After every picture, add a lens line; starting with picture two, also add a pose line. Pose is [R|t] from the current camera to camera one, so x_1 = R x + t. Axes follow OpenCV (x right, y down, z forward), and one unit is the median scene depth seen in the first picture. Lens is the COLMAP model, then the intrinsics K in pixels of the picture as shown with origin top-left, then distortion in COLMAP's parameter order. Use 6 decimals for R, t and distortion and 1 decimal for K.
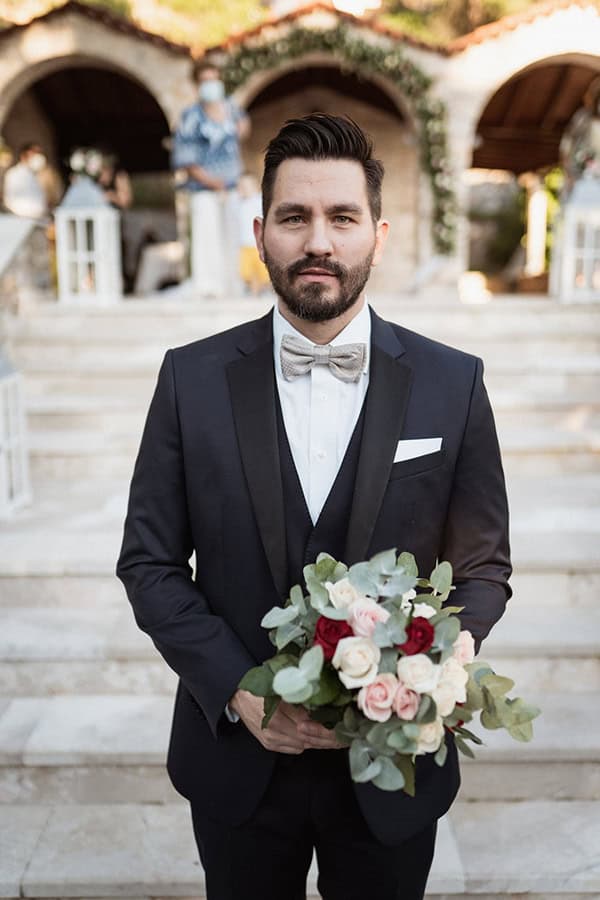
lens RADIAL K [[862.6, 0, 299.4], [0, 862.6, 447.2], [0, 0, 1]] dist [-0.002435, 0.000000]
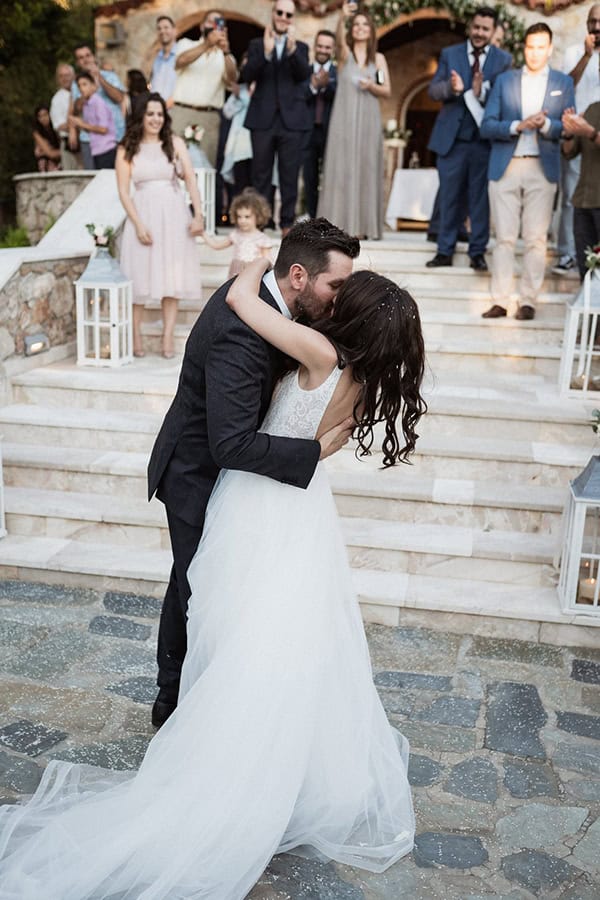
lens RADIAL K [[928.0, 0, 297.6], [0, 928.0, 449.8], [0, 0, 1]] dist [0.010877, 0.000000]
pose [[0.981876, 0.085949, -0.168918, 0.107845], [-0.074196, 0.994441, 0.074714, 0.026915], [0.174400, -0.060826, 0.982794, -0.240012]]
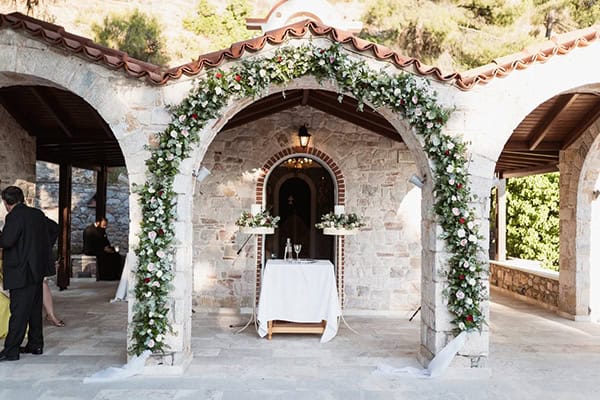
lens RADIAL K [[535.9, 0, 300.9], [0, 535.9, 205.8], [0, 0, 1]] dist [-0.010959, -0.010298]
pose [[0.999307, 0.015116, 0.034015, -0.001084], [-0.009358, 0.986505, -0.163464, -0.263029], [-0.036027, 0.163032, 0.985963, 0.535110]]
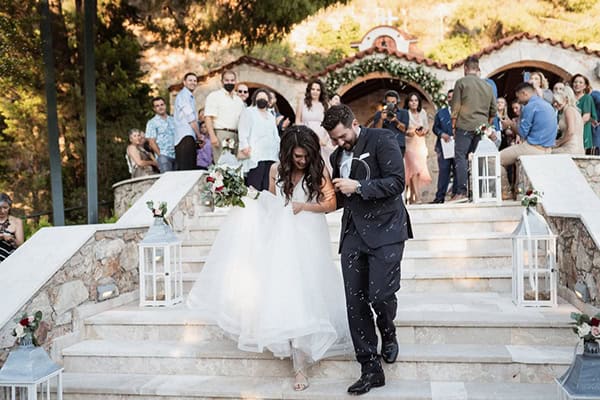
lens RADIAL K [[575.1, 0, 297.0], [0, 575.1, 204.4], [0, 0, 1]] dist [-0.002435, 0.000000]
pose [[0.980356, -0.025797, -0.195541, 0.089054], [-0.011071, 0.982649, -0.185142, 0.031675], [0.196925, 0.183670, 0.963061, -0.128116]]
